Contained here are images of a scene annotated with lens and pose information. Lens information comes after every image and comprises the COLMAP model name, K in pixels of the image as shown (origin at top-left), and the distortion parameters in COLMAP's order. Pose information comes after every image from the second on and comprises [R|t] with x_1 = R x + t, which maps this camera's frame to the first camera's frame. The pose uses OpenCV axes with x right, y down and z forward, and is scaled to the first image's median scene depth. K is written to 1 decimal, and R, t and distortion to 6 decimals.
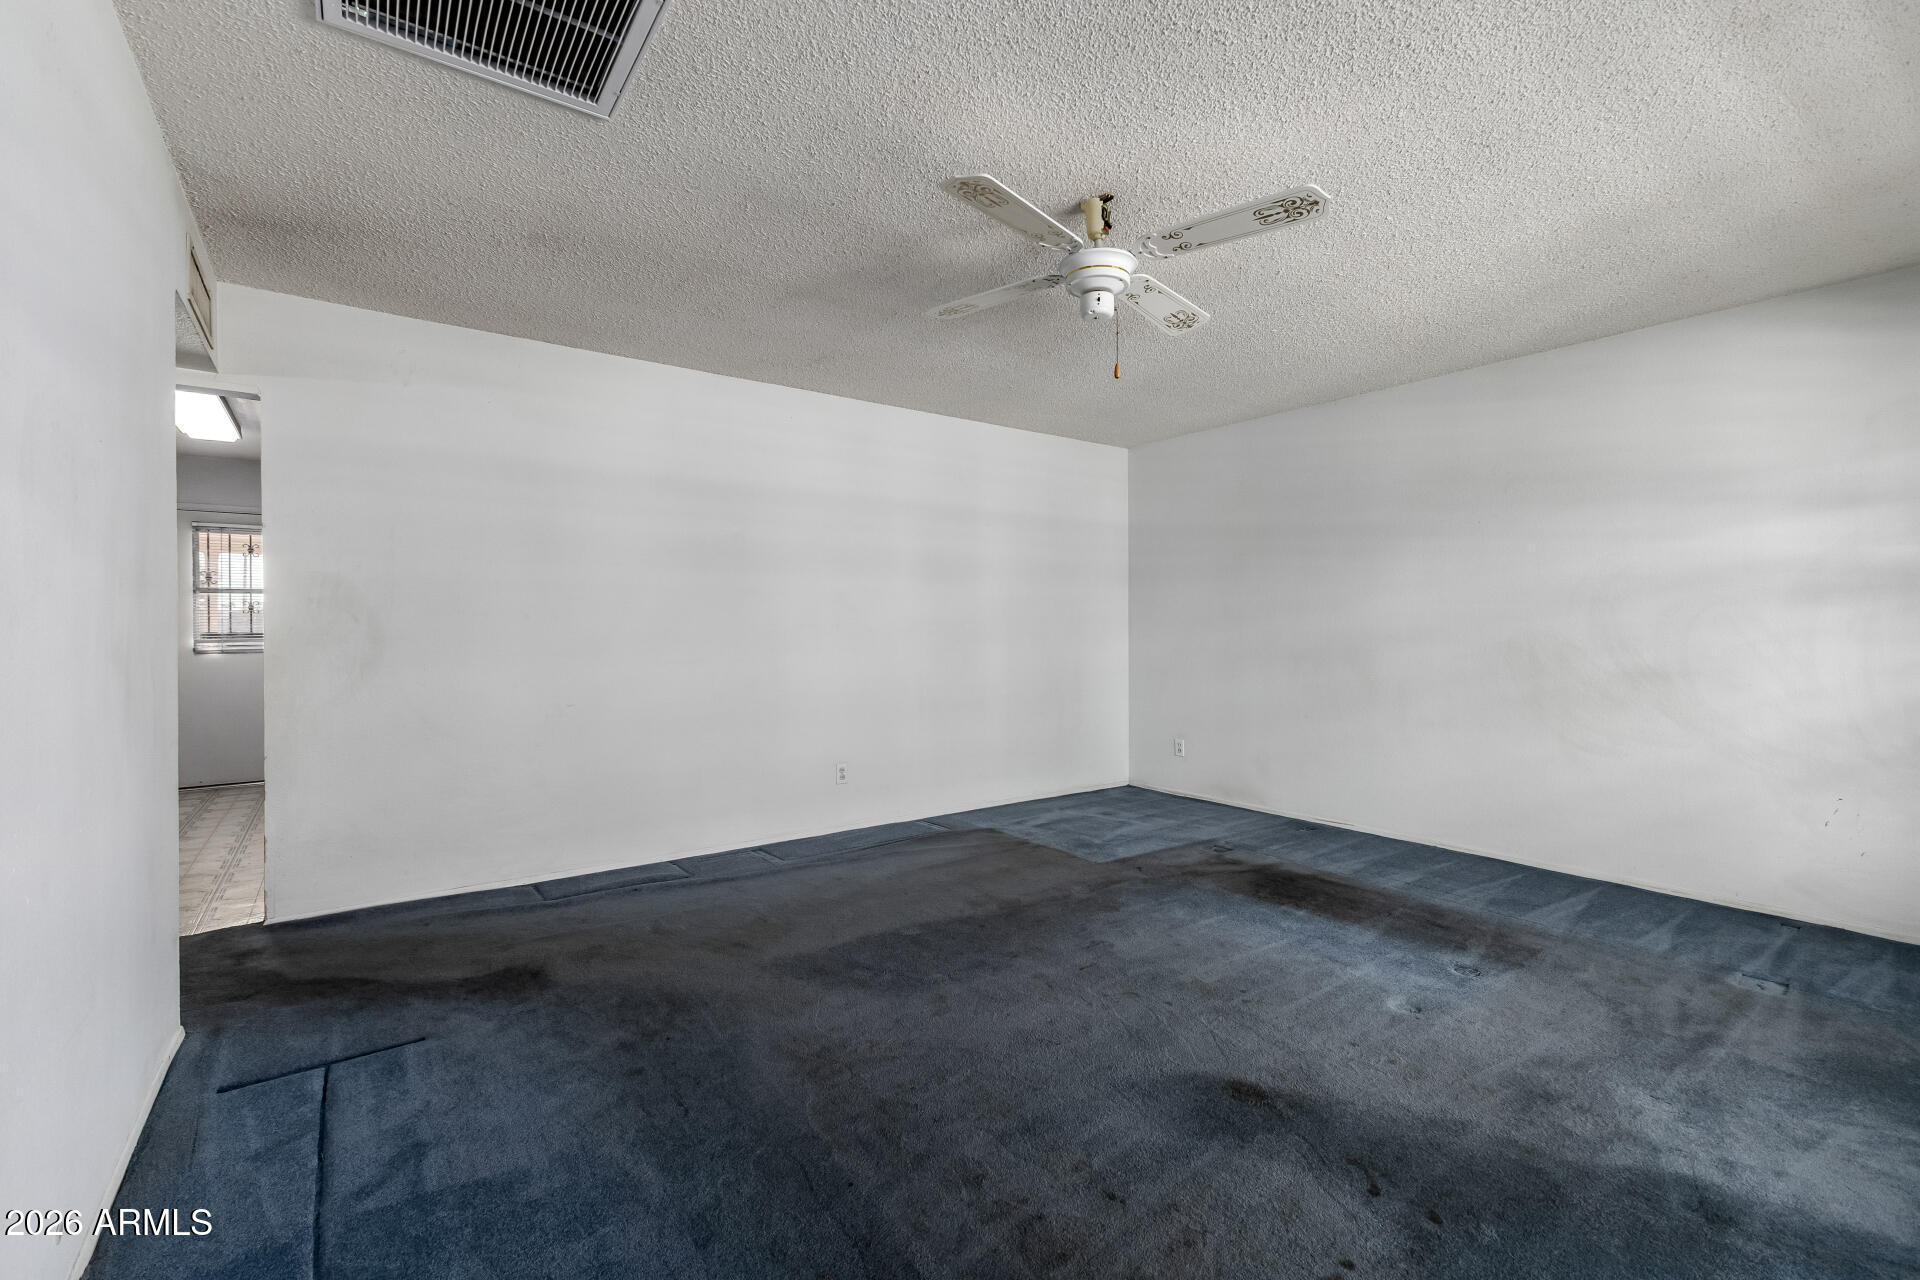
lens RADIAL K [[834.0, 0, 967.6], [0, 834.0, 632.2], [0, 0, 1]] dist [0.007947, -0.000140]
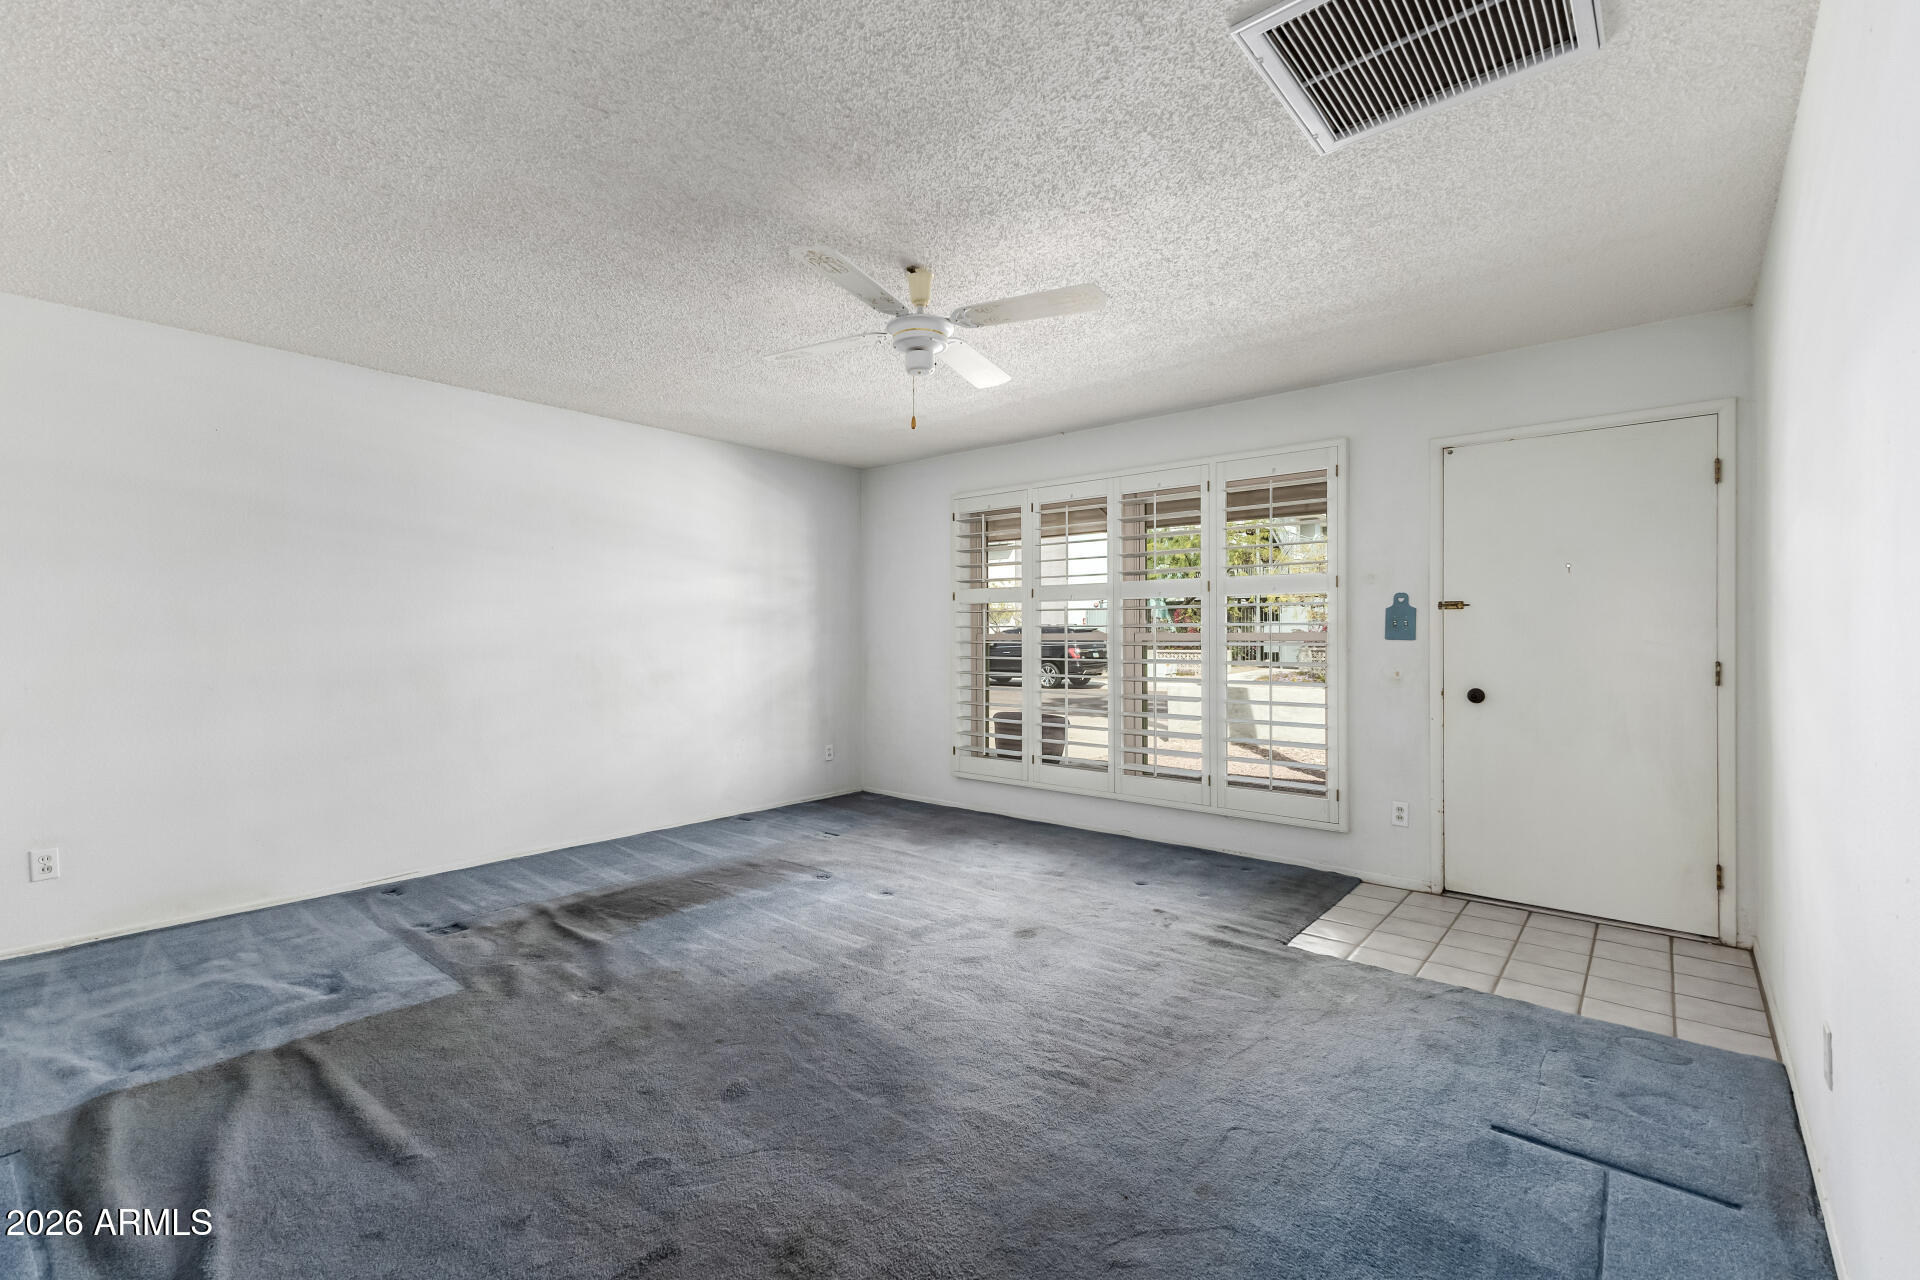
lens RADIAL K [[834.0, 0, 967.6], [0, 834.0, 632.2], [0, 0, 1]] dist [0.007947, -0.000140]
pose [[-0.245044, 0.010048, 0.969460, -0.742294], [0.008780, 0.999928, -0.008145, -0.006862], [-0.969472, 0.006516, -0.245114, 0.934620]]
